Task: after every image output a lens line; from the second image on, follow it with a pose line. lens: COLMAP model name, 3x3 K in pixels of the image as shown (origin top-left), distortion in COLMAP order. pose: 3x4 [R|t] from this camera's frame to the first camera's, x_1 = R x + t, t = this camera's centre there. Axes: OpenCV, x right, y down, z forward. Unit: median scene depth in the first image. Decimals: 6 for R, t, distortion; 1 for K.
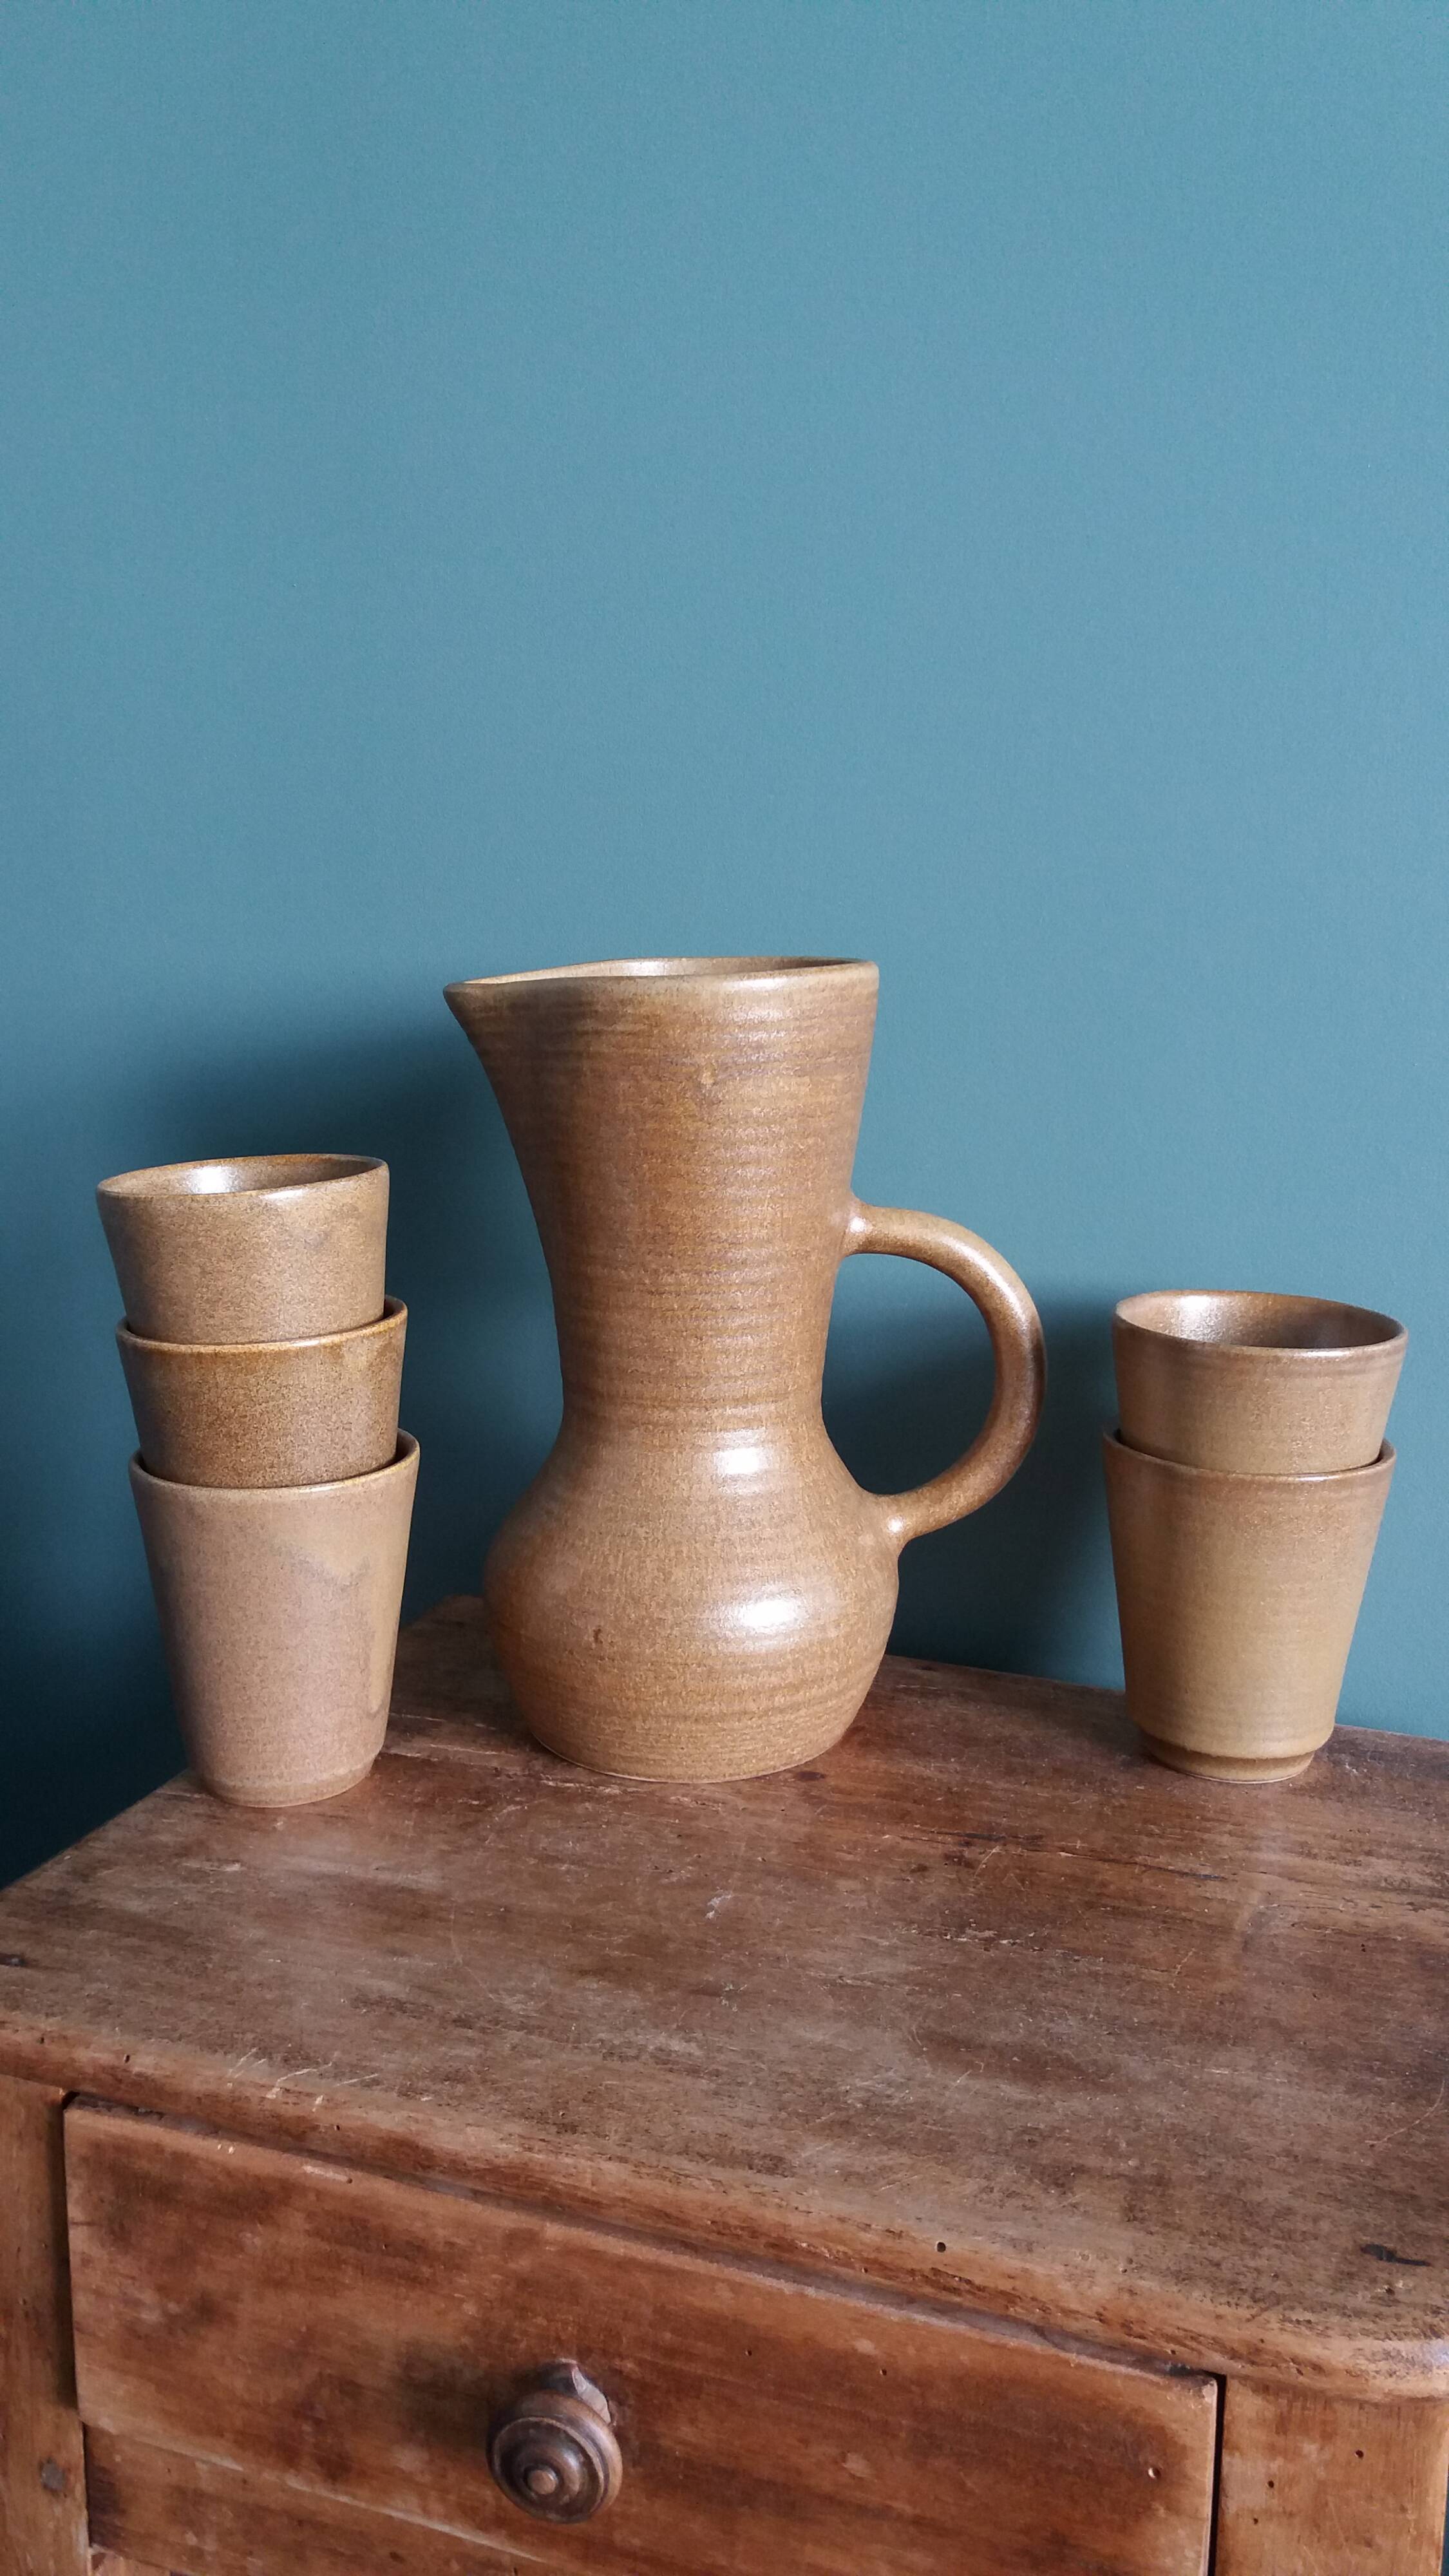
lens RADIAL K [[2169.0, 0, 724.5], [0, 2169.0, 1288.0], [0, 0, 1]] dist [0.167973, -0.216485]
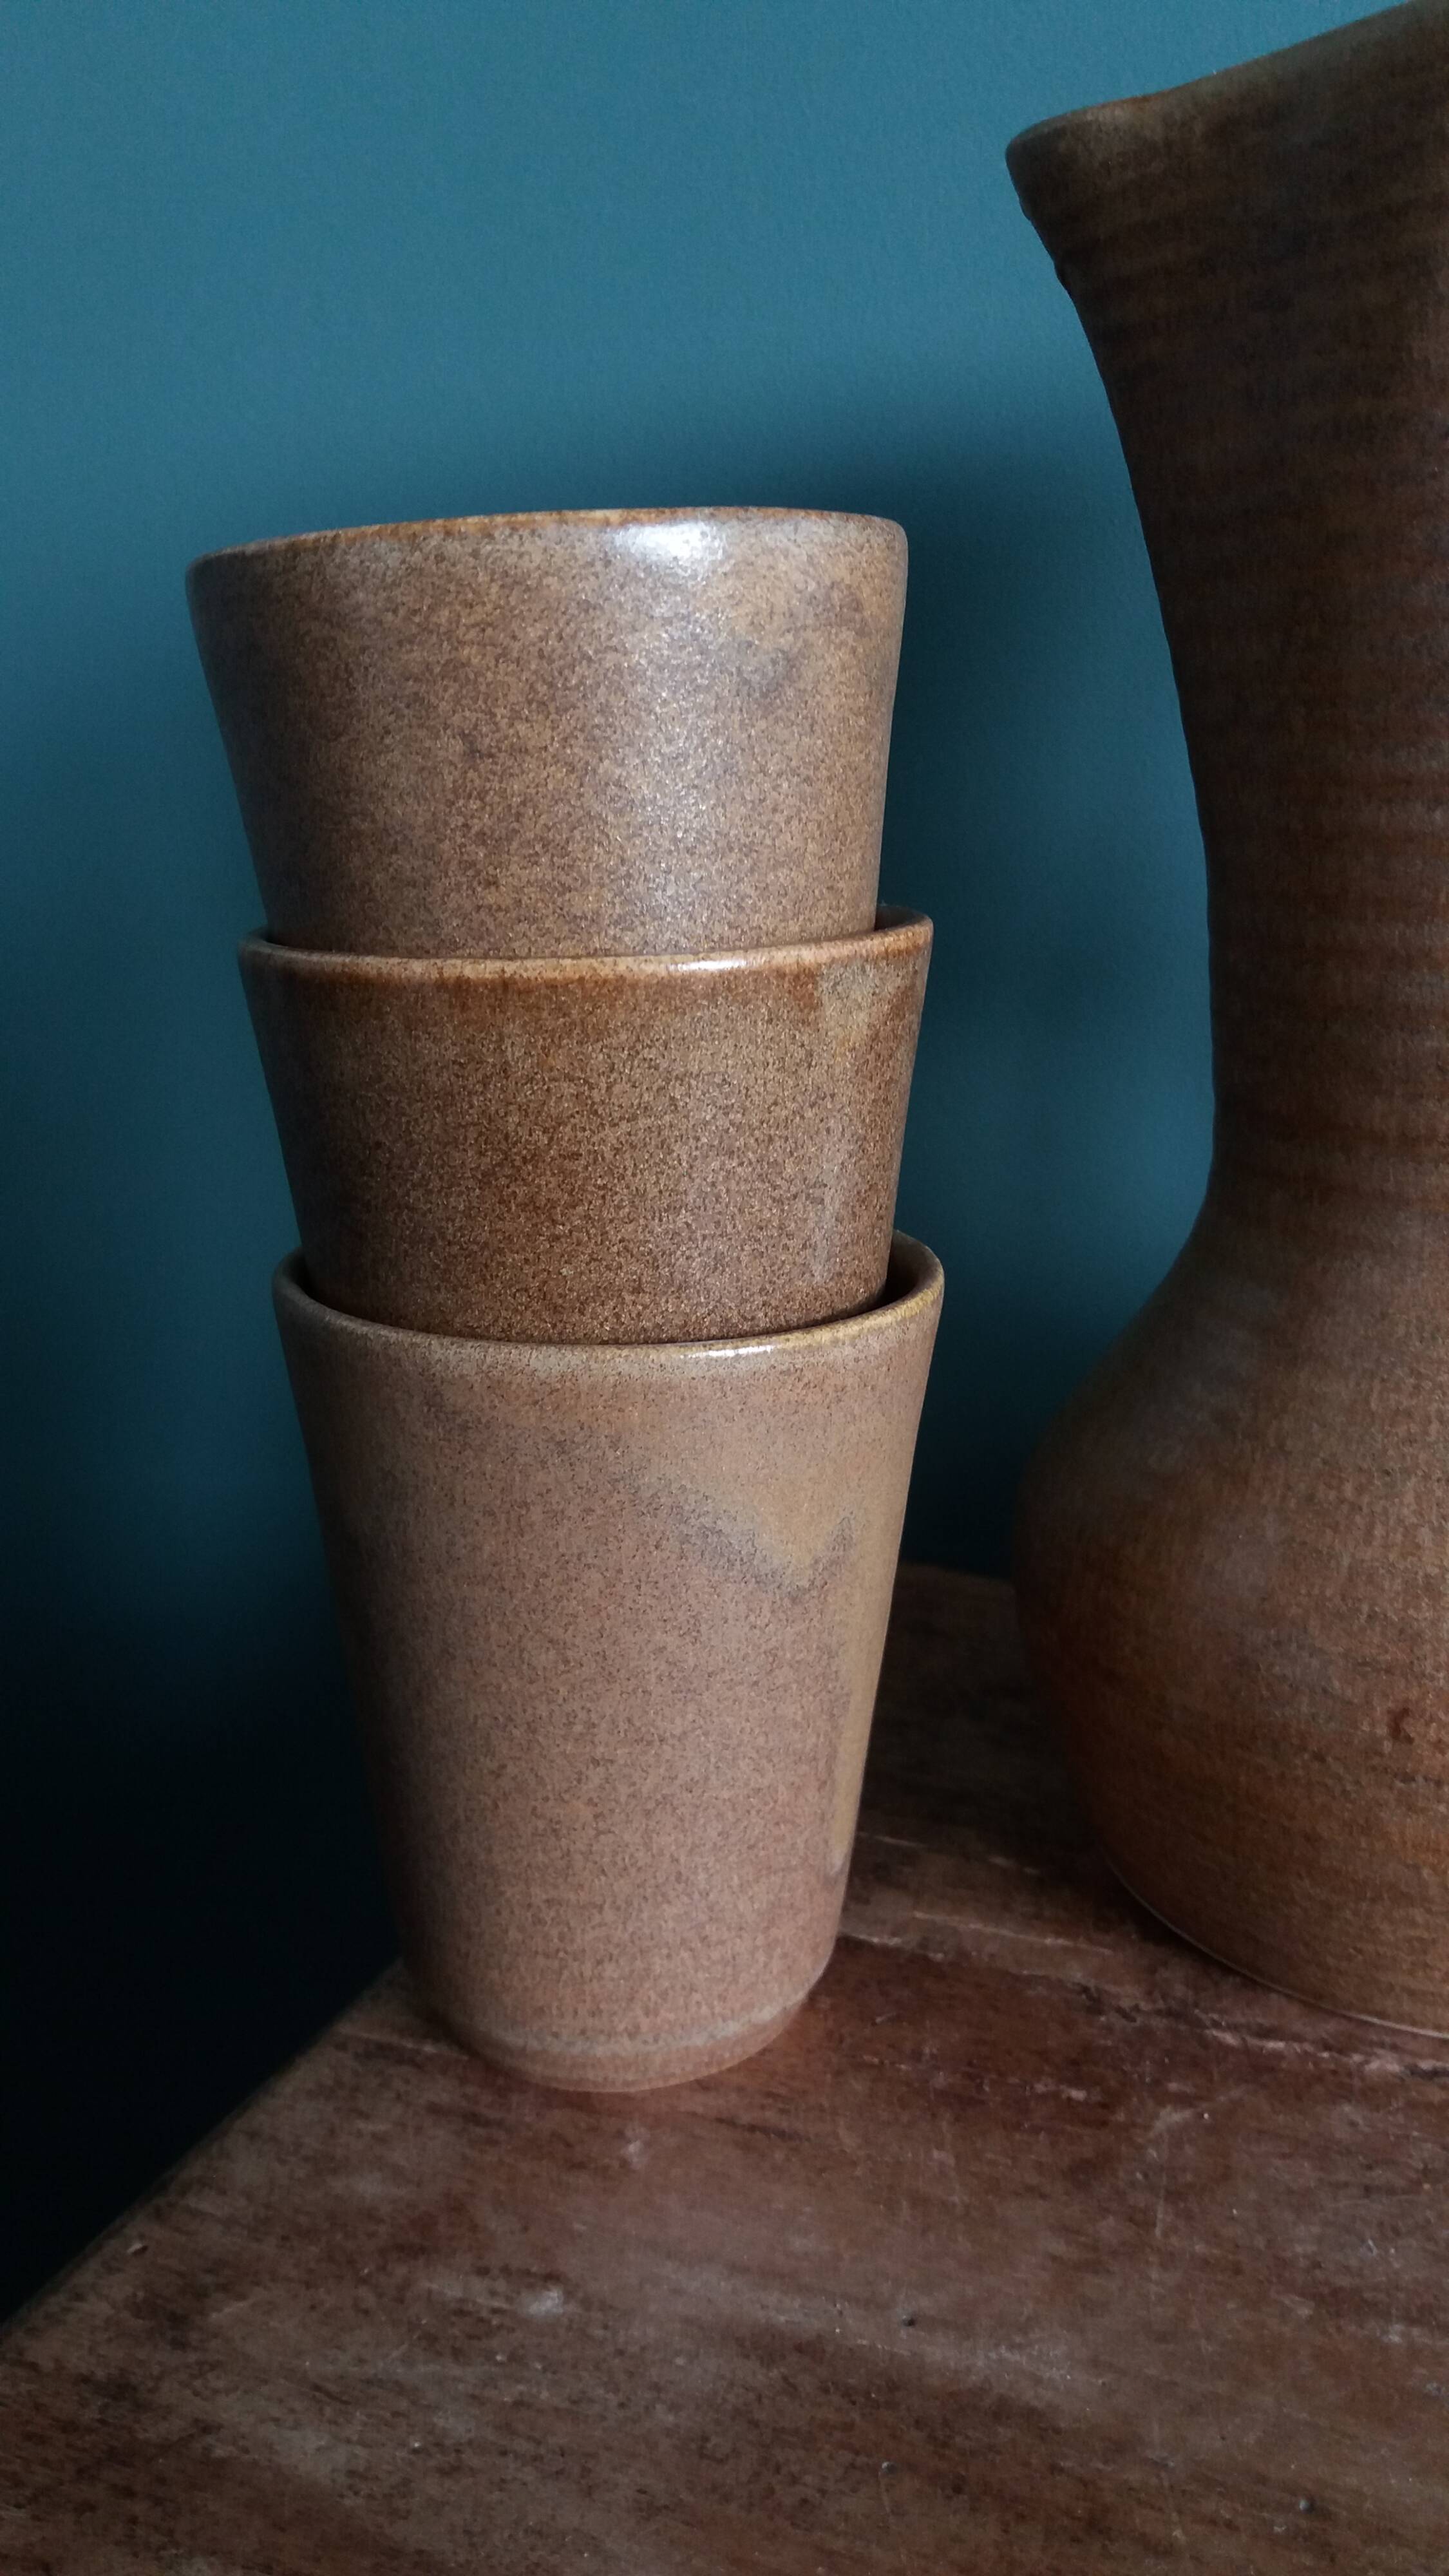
lens RADIAL K [[2186.4, 0, 725.4], [0, 2186.4, 1294.2], [0, 0, 1]] dist [-0.006018, -0.009389]
pose [[0.999089, 0.012902, -0.040673, -0.171399], [-0.010548, 0.998287, 0.057554, 0.058934], [0.041346, -0.057073, 0.997514, 0.602831]]
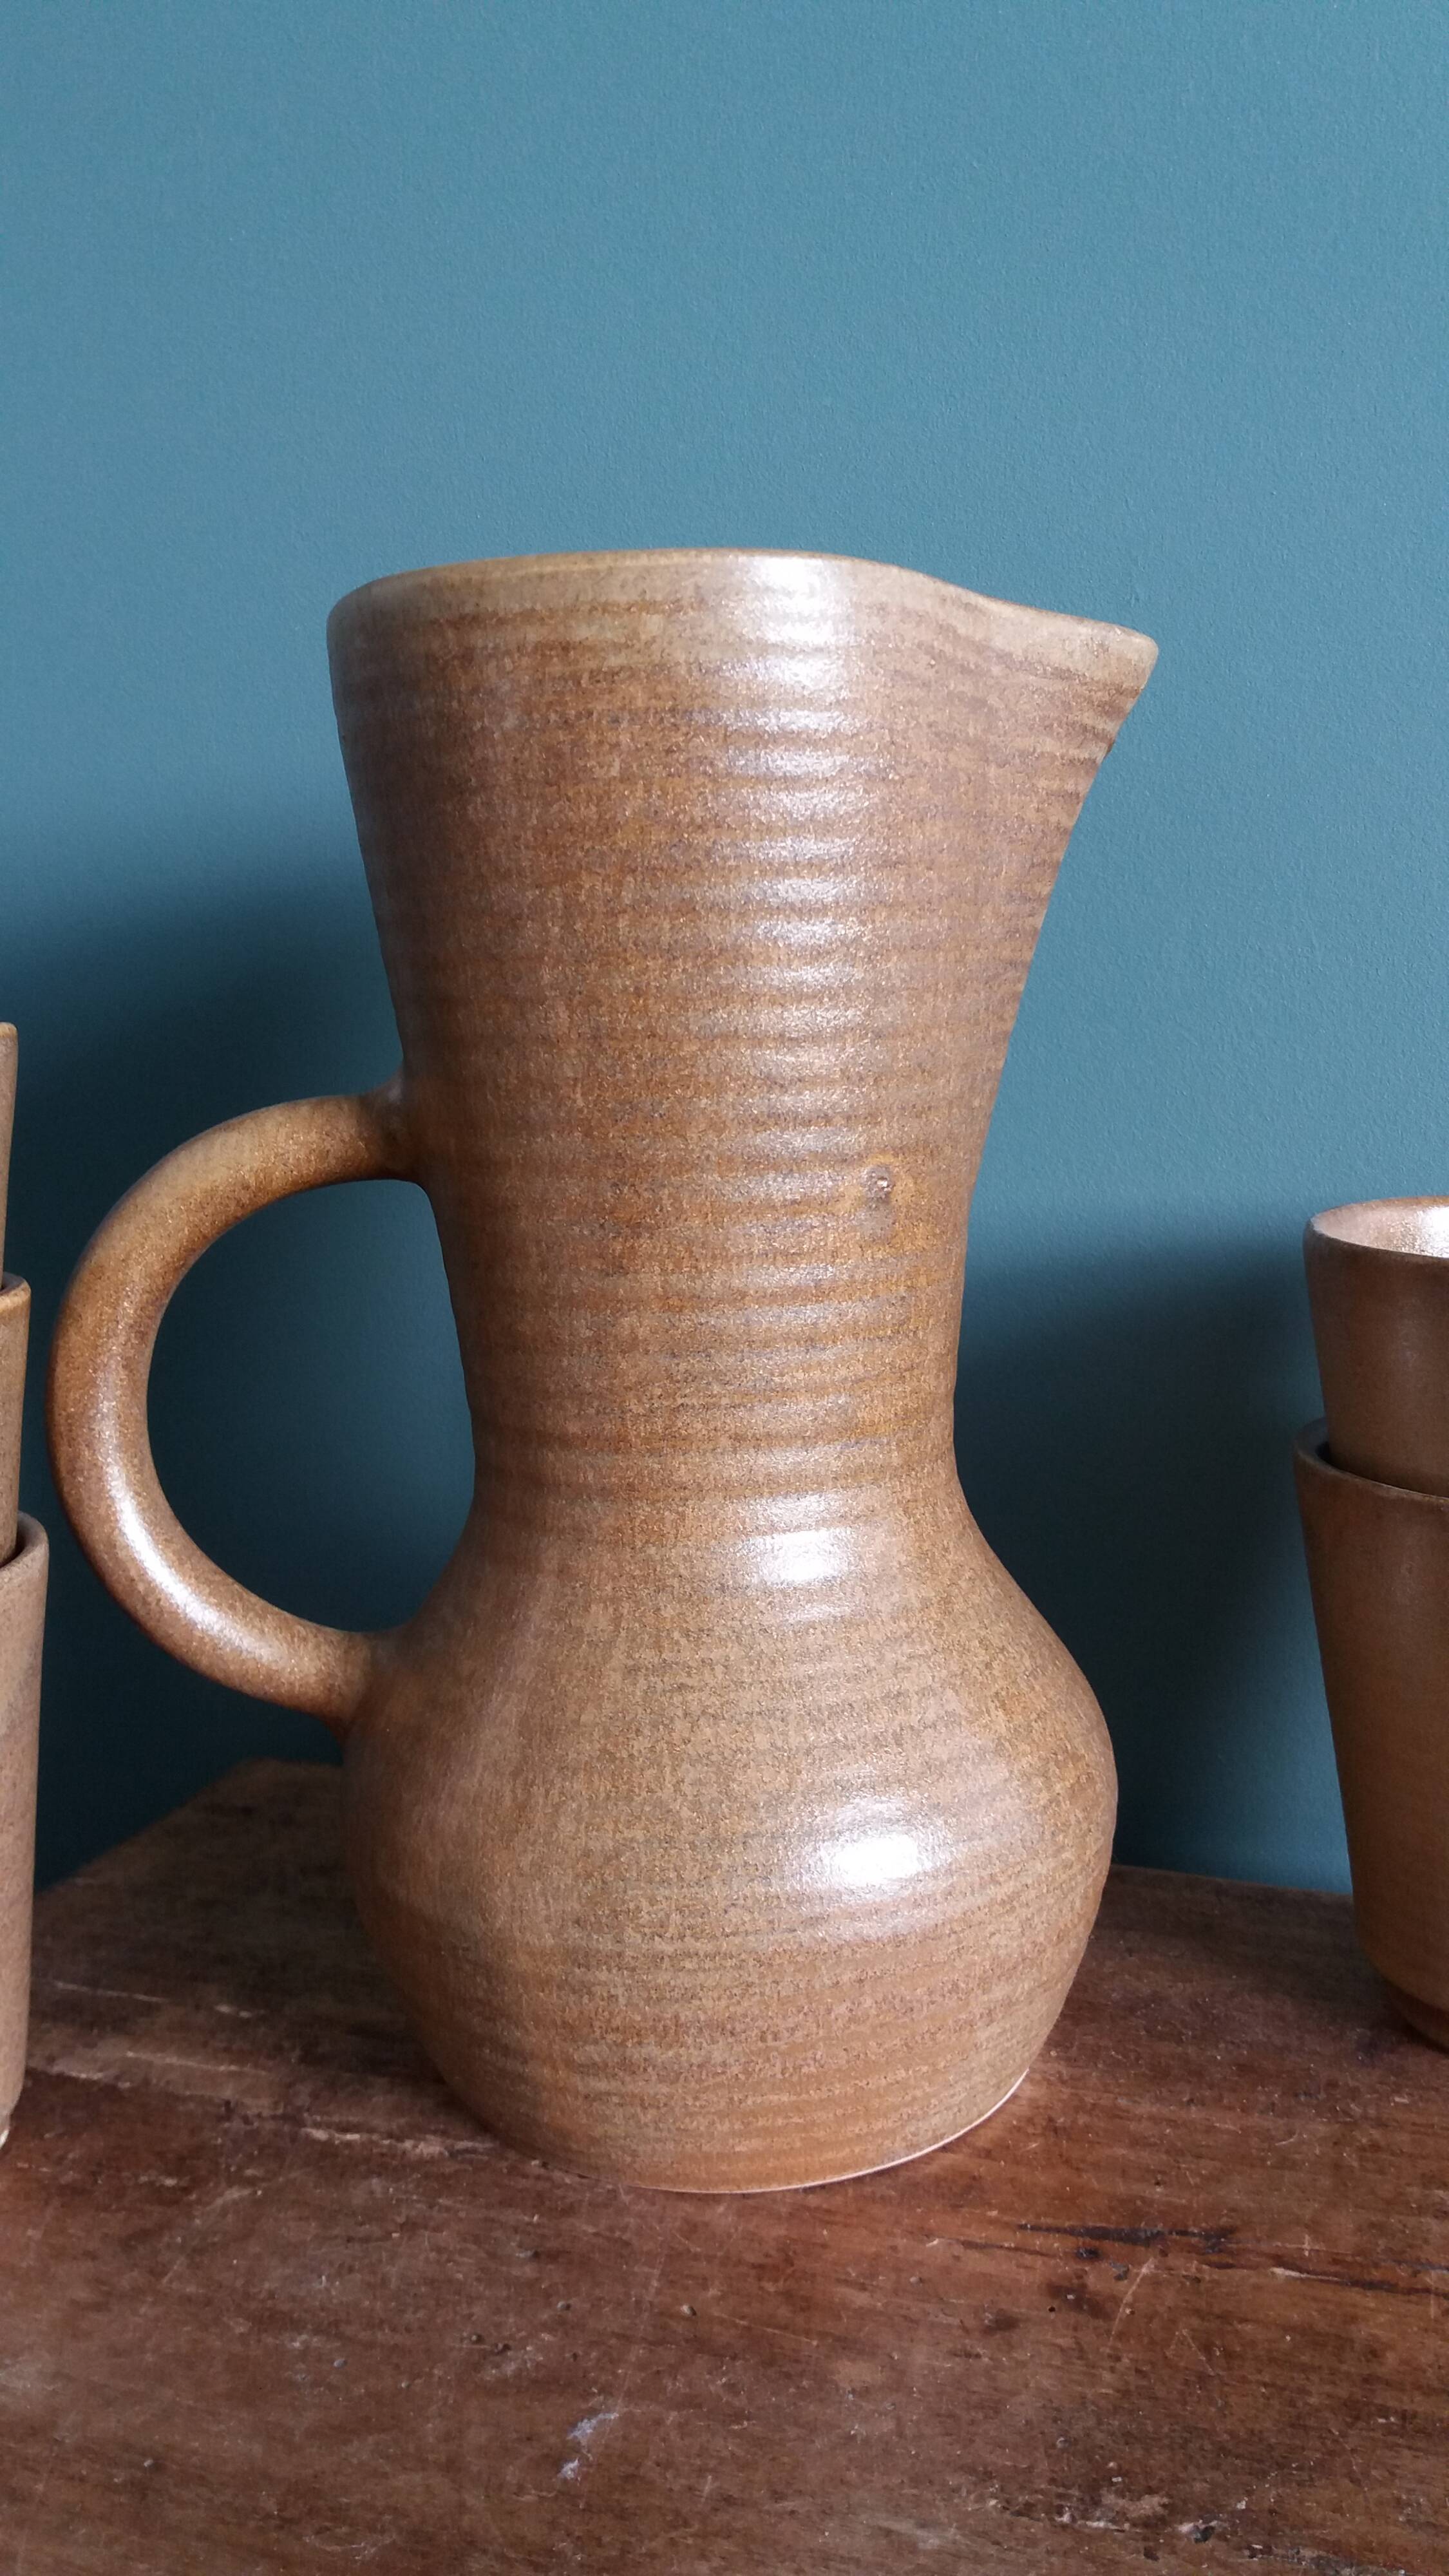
lens RADIAL K [[2180.9, 0, 726.7], [0, 2180.9, 1277.6], [0, 0, 1]] dist [-0.031173, 0.039256]
pose [[0.998749, -0.042862, -0.025746, 0.047610], [0.041806, 0.998315, -0.040247, 0.041077], [0.027428, 0.039120, 0.998858, 0.475385]]
